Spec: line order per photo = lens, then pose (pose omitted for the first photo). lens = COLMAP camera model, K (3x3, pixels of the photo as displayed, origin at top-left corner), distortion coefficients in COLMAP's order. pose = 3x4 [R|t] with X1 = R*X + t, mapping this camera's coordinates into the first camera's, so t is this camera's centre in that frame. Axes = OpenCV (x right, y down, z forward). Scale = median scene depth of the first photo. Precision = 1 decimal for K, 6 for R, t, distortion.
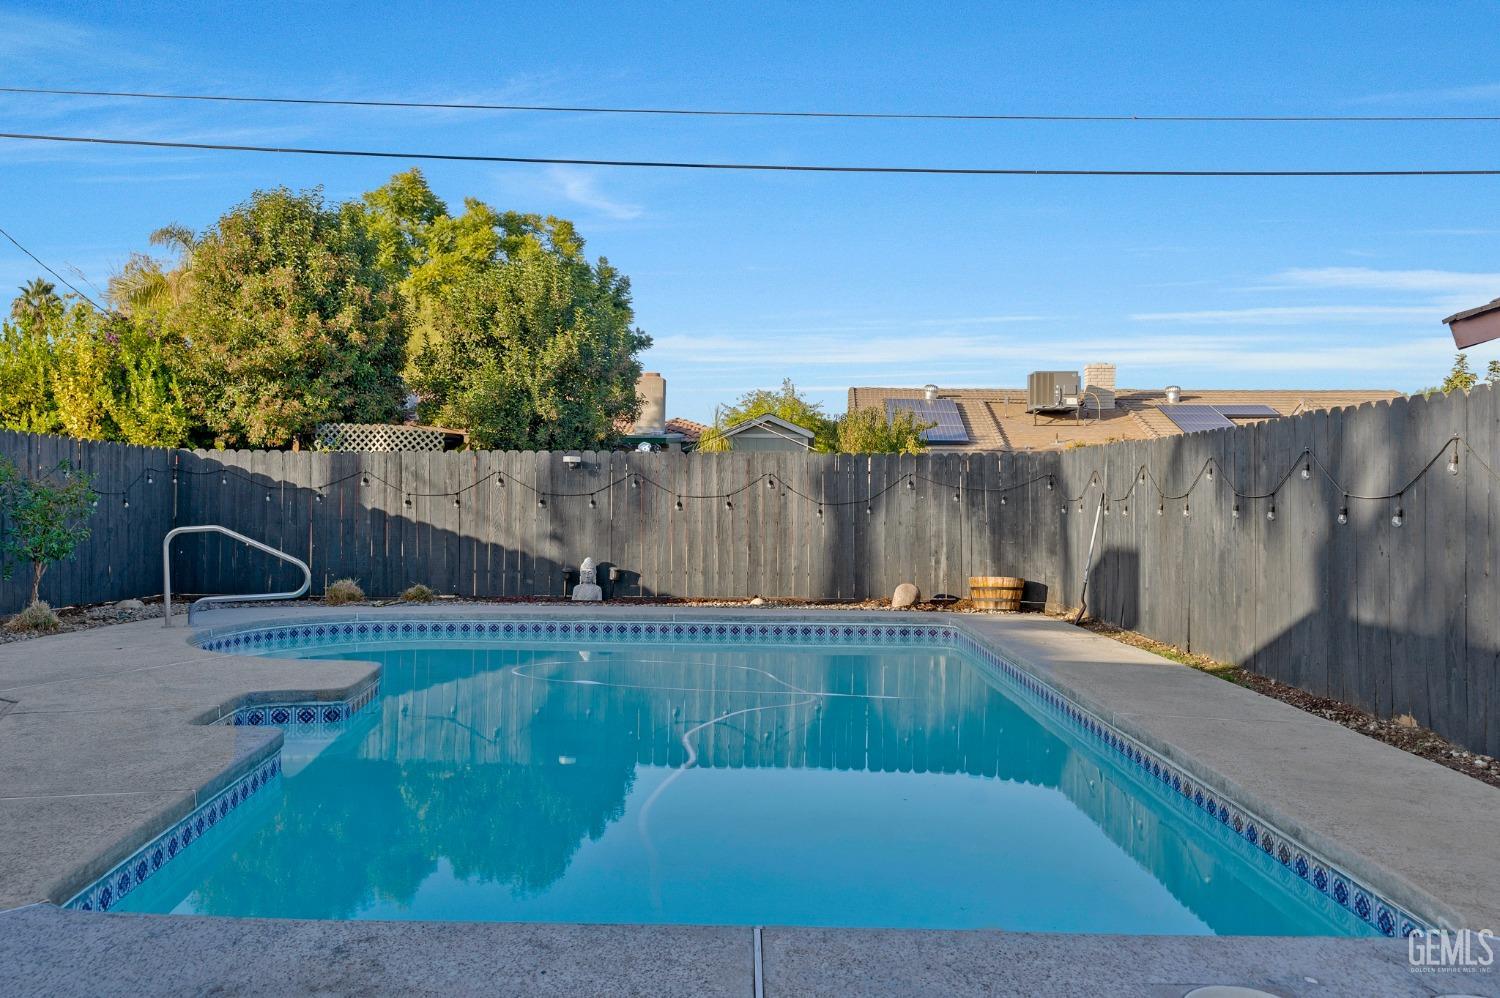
lens RADIAL K [[1189.7, 0, 724.3], [0, 1189.7, 497.0], [0, 0, 1]] dist [0.000396, 0.000527]
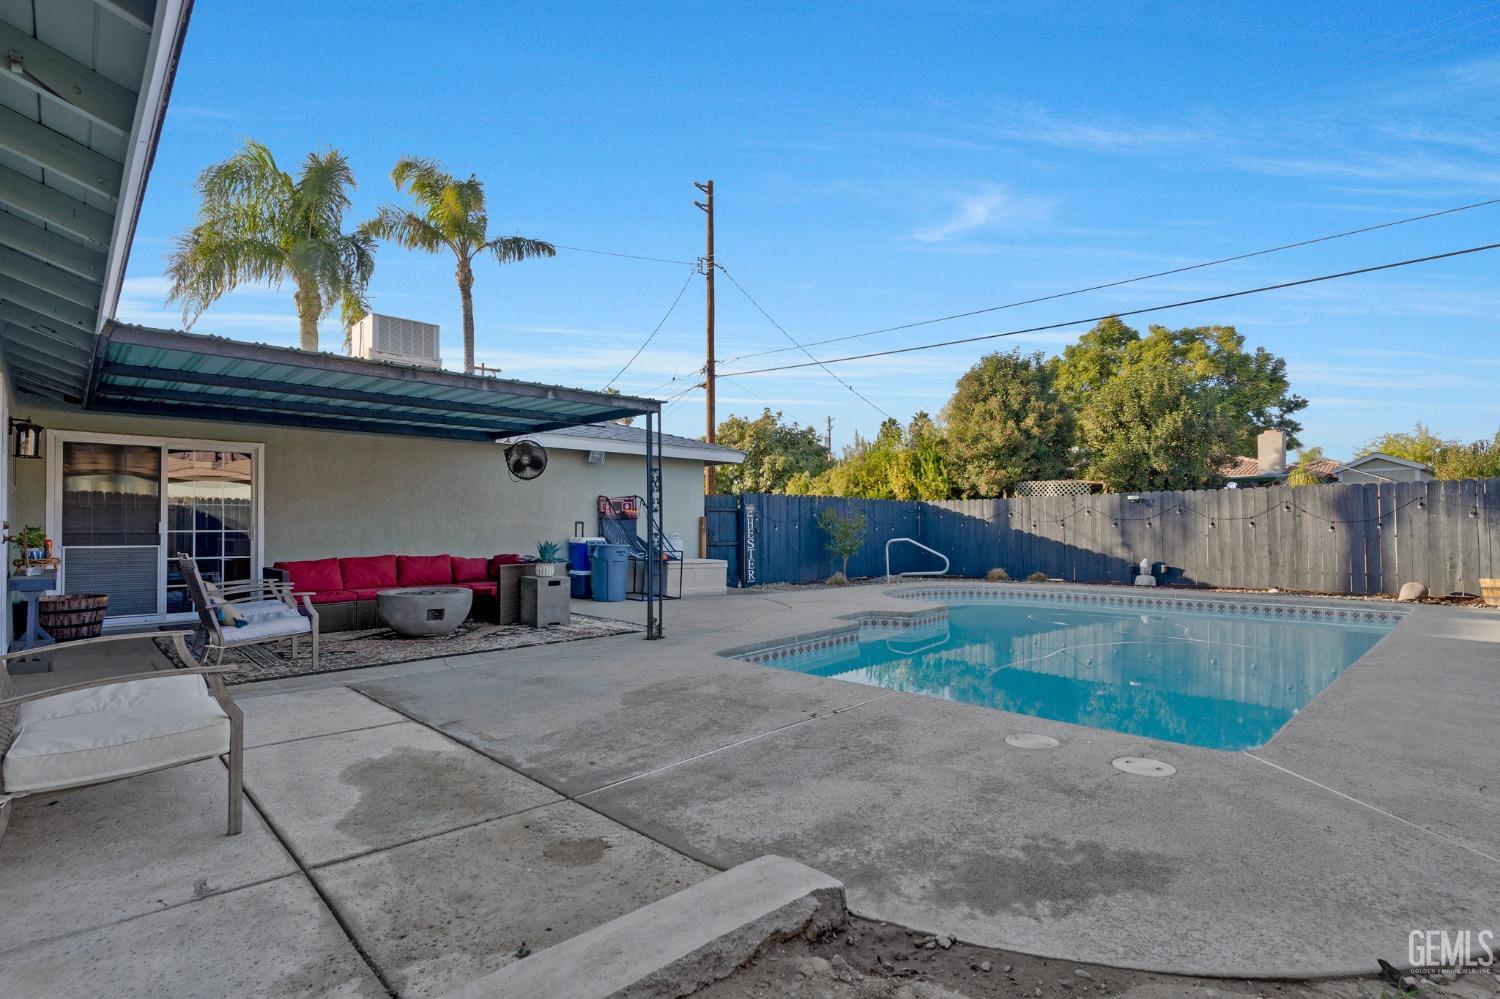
lens RADIAL K [[719.2, 0, 745.7], [0, 719.2, 525.1], [0, 0, 1]] dist [0.000843, 0.000143]
pose [[0.711223, -0.016825, -0.702765, 0.179521], [0.017137, 0.999831, -0.006594, 0.003183], [0.702757, -0.007354, 0.711392, -0.063268]]
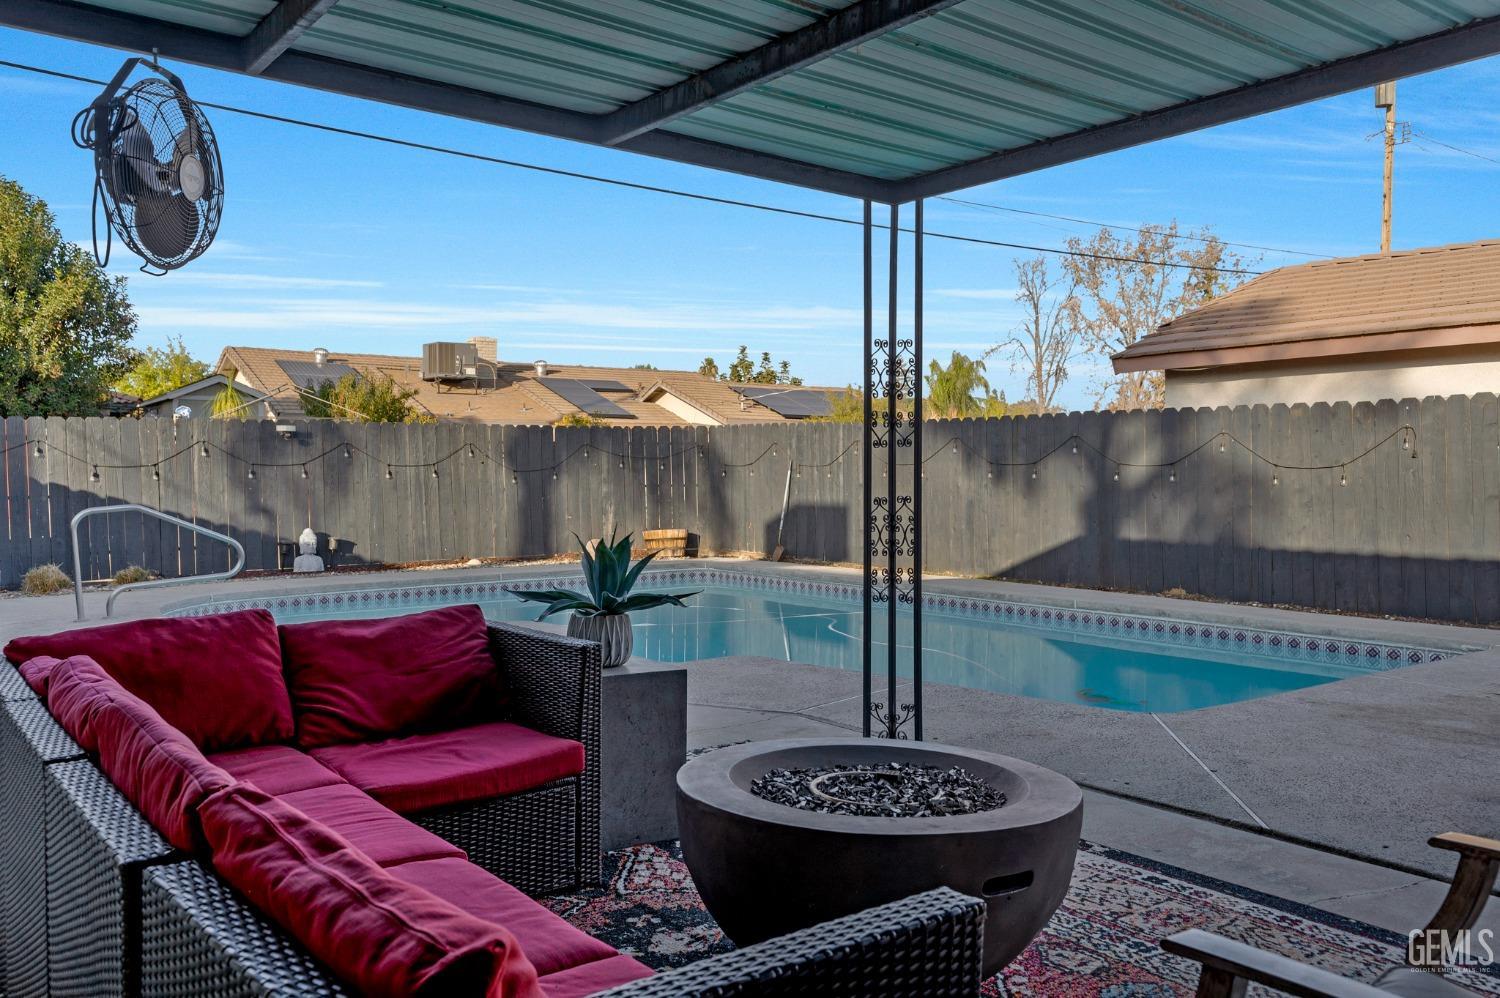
lens RADIAL K [[1208.2, 0, 716.6], [0, 1208.2, 533.3], [0, 0, 1]] dist [0.008384, 0.002647]
pose [[0.783003, -0.044269, 0.620441, -0.463531], [0.005131, 0.997890, 0.064724, -0.008504], [-0.621997, -0.047495, 0.781578, 0.000583]]
